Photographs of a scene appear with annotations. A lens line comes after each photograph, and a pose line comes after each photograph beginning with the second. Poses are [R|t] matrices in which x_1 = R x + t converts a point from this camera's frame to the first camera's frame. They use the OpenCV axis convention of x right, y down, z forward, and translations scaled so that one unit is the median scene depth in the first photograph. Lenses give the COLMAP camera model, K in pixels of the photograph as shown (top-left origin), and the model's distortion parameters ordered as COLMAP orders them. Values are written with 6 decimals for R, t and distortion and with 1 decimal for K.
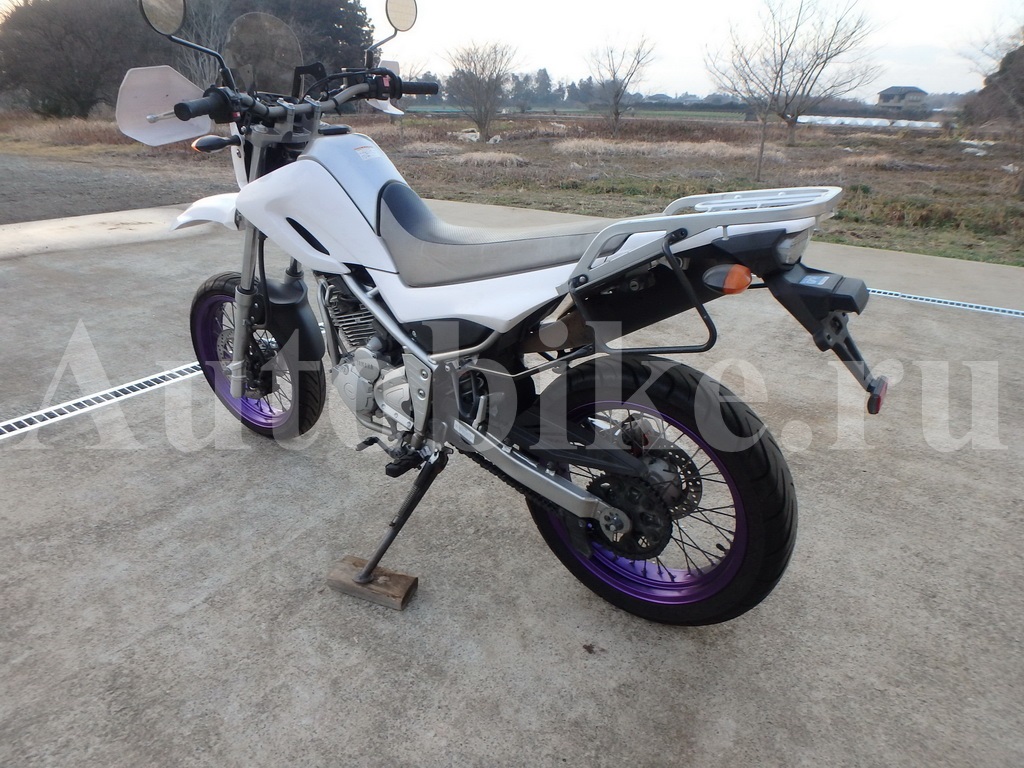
lens RADIAL K [[643.4, 0, 511.3], [0, 643.4, 376.9], [0, 0, 1]] dist [-0.037137, 0.008944]
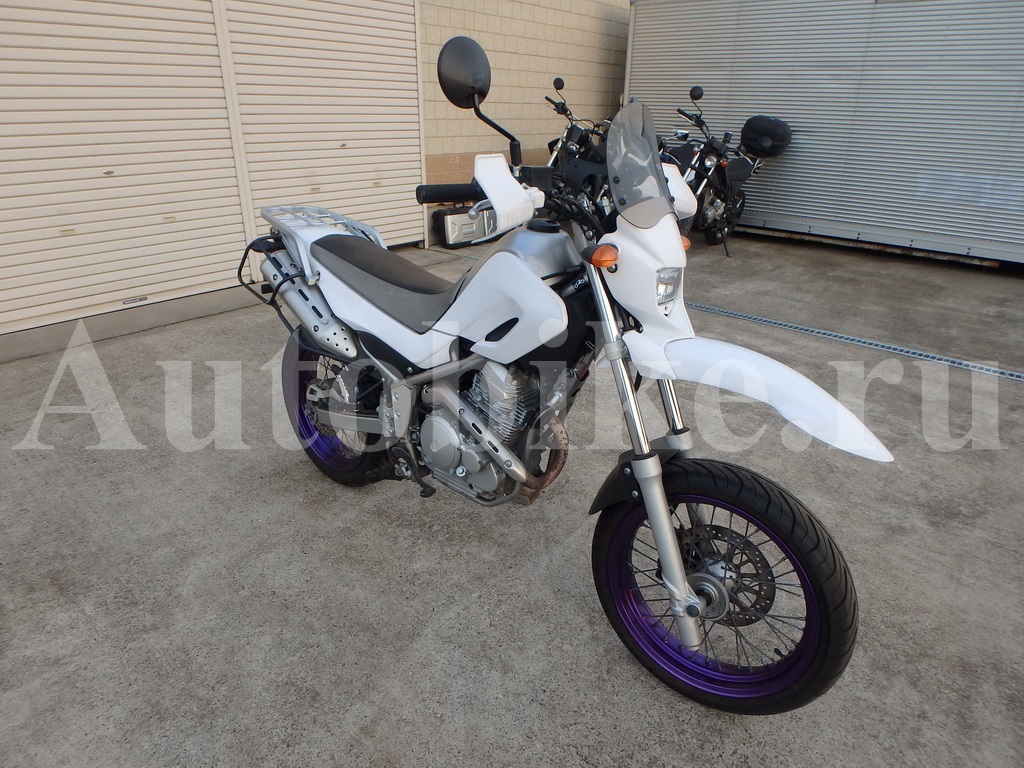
lens RADIAL K [[643.4, 0, 513.9], [0, 643.4, 382.0], [0, 0, 1]] dist [-0.037137, 0.008944]
pose [[-0.995400, -0.060670, 0.074149, -0.310728], [0.012042, 0.688582, 0.725058, -0.899629], [-0.095047, 0.722616, -0.684684, 1.781151]]
